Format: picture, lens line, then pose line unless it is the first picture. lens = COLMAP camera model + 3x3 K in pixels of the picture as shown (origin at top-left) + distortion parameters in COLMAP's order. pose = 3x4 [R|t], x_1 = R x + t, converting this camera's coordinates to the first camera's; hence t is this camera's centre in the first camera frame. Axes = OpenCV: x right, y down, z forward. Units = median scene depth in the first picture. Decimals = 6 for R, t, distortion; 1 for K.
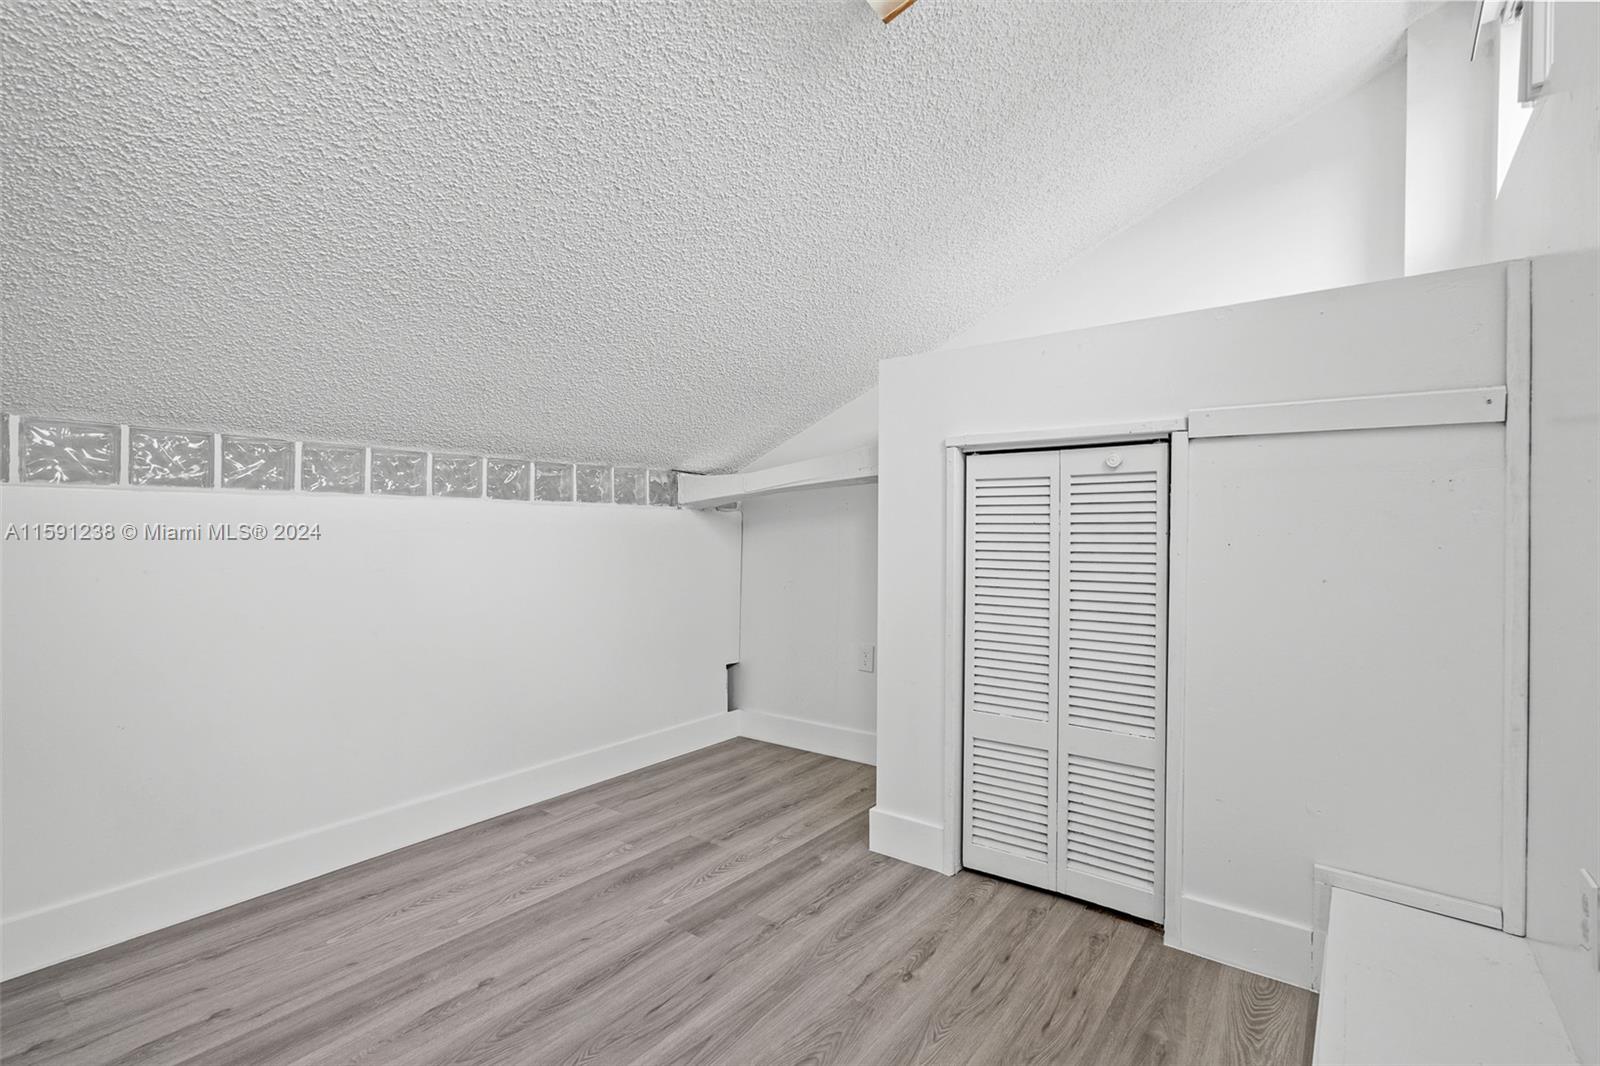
lens RADIAL K [[731.8, 0, 790.1], [0, 731.8, 532.9], [0, 0, 1]] dist [0.004856, 0.000791]
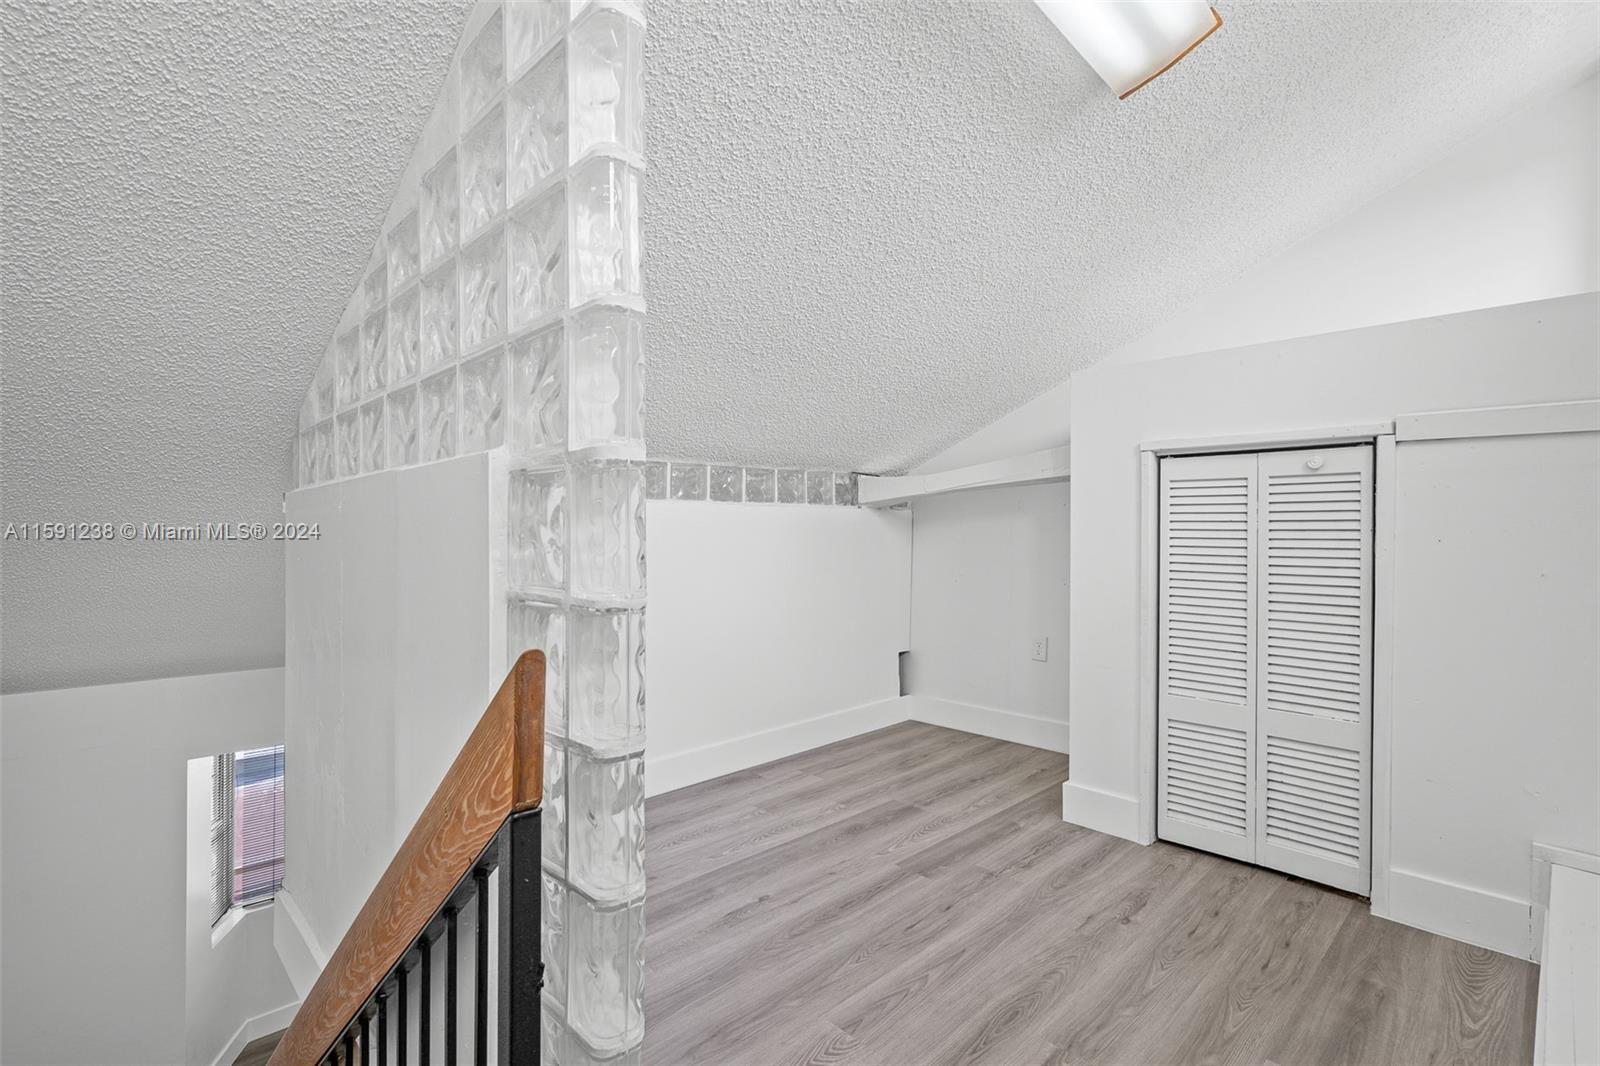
lens RADIAL K [[731.8, 0, 803.3], [0, 731.8, 528.8], [0, 0, 1]] dist [0.004856, 0.000791]
pose [[0.989749, -0.002138, -0.142800, -0.143207], [0.002076, 0.999998, -0.000583, -0.002535], [0.142801, 0.000280, 0.989751, -0.165623]]
